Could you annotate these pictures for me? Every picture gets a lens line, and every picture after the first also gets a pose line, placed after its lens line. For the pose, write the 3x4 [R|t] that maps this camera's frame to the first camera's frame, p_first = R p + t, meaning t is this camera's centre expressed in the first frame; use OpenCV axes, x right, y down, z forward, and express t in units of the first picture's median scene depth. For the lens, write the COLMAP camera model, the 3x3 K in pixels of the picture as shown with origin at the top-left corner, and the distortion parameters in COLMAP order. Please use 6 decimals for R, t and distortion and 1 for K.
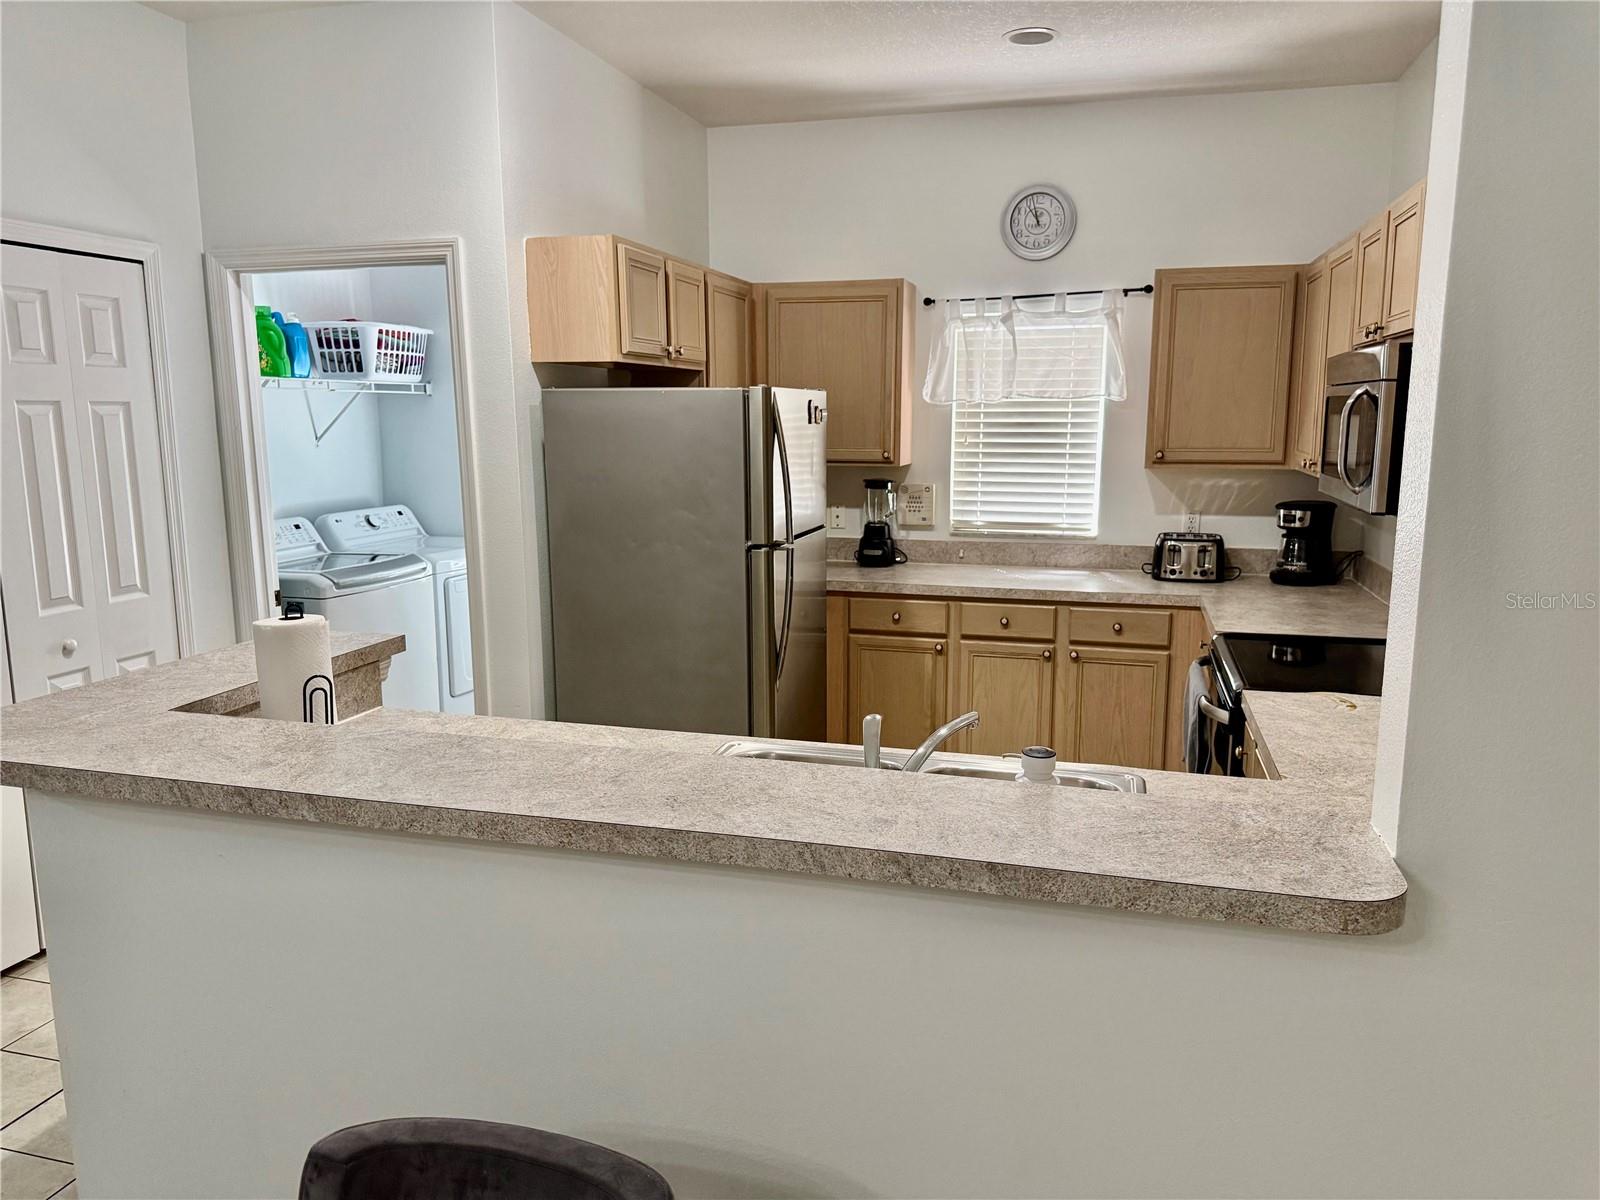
lens RADIAL K [[1133.7, 0, 843.1], [0, 1133.7, 625.4], [0, 0, 1]] dist [0.065622, -0.079774]
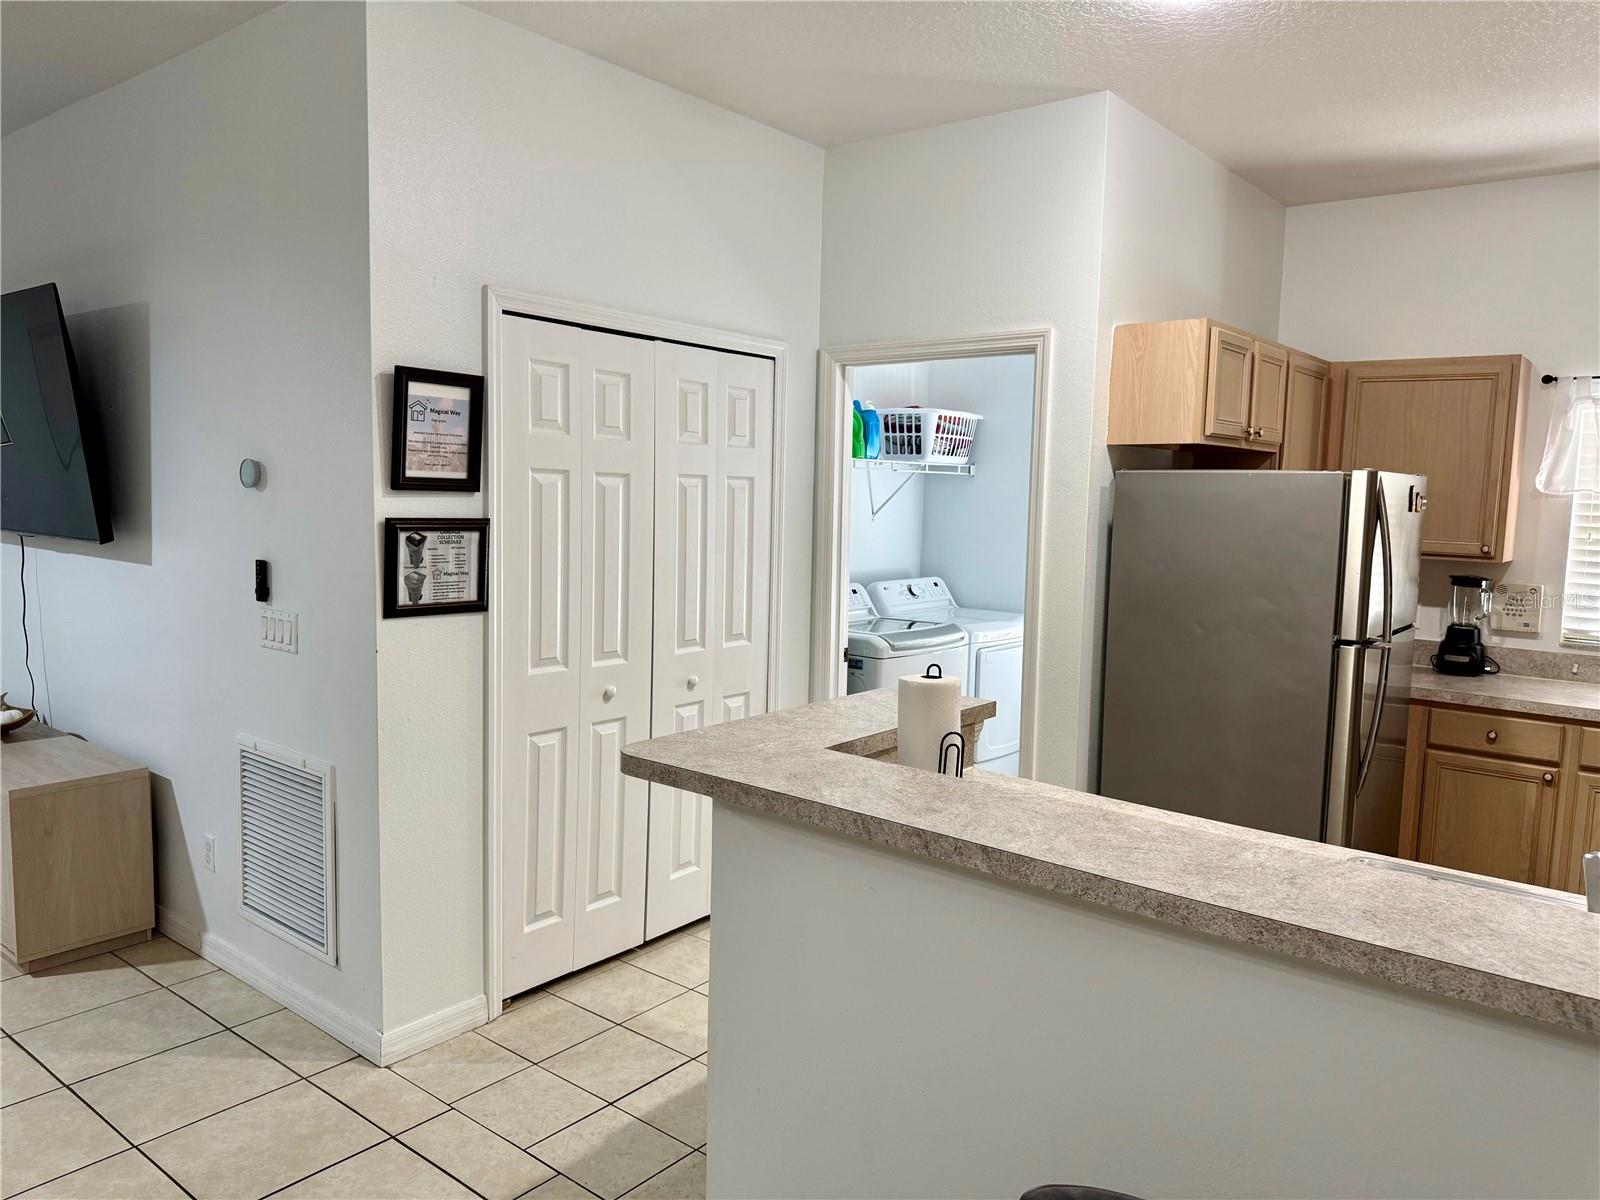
lens RADIAL K [[1133.7, 0, 760.6], [0, 1133.7, 610.0], [0, 0, 1]] dist [0.065622, -0.079774]
pose [[0.912403, 0.067529, -0.403684, -0.134146], [-0.101072, 0.992924, -0.062343, 0.009869], [0.396617, 0.097683, 0.912772, -0.033351]]
